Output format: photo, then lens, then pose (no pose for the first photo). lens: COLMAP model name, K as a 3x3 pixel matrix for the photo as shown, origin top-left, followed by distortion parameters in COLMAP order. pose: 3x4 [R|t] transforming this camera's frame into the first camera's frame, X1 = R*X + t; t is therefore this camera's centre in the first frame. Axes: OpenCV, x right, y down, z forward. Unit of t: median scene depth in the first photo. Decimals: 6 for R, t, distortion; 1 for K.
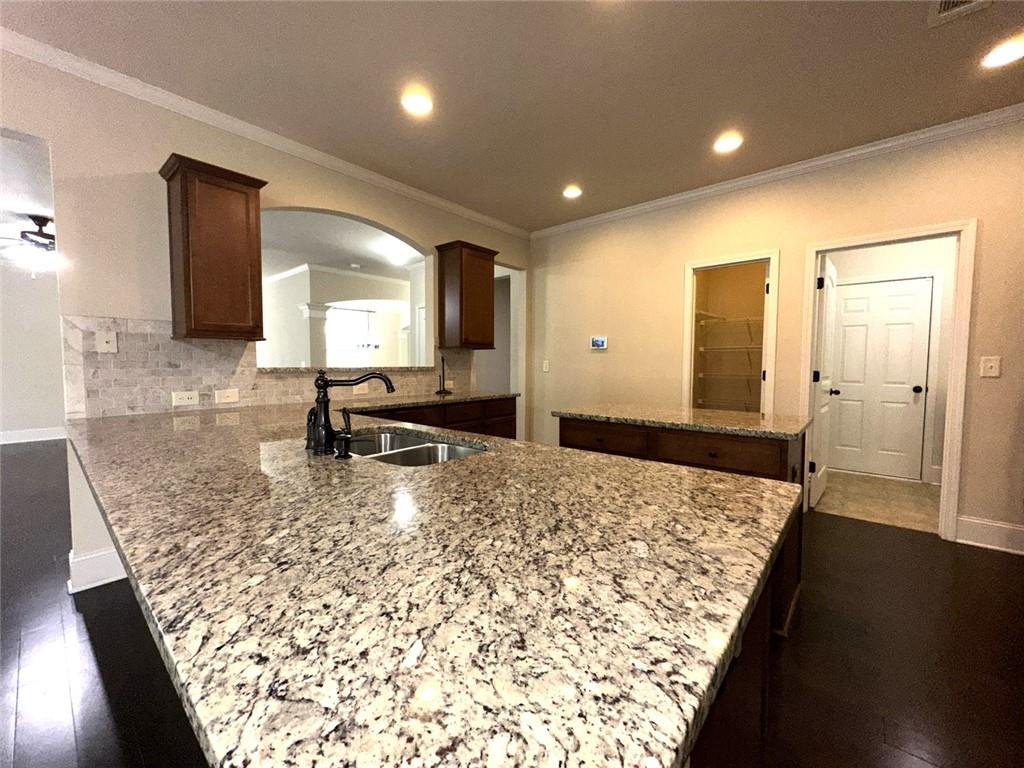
lens RADIAL K [[409.7, 0, 512.0], [0, 409.7, 384.0], [0, 0, 1]] dist [-0.000130, -0.000465]
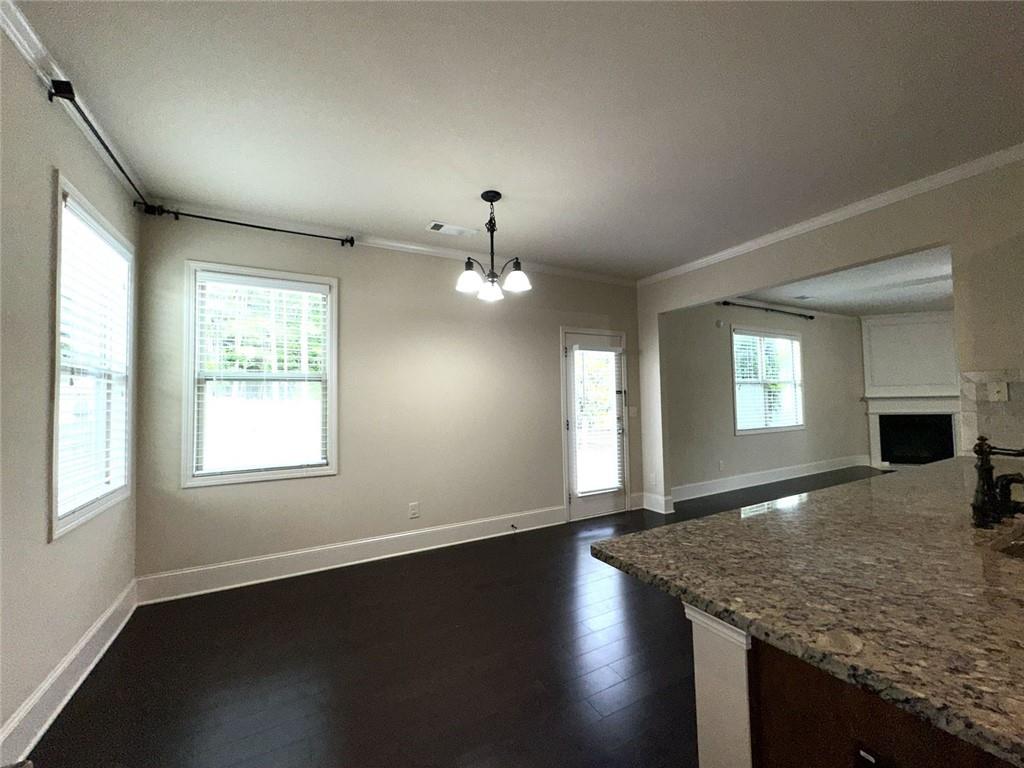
lens RADIAL K [[409.7, 0, 512.0], [0, 409.7, 384.0], [0, 0, 1]] dist [-0.000130, -0.000465]
pose [[-0.356887, -0.027673, -0.933737, 0.460556], [-0.026171, 0.999465, -0.019618, -0.058001], [0.933781, 0.017436, -0.357421, 0.136487]]
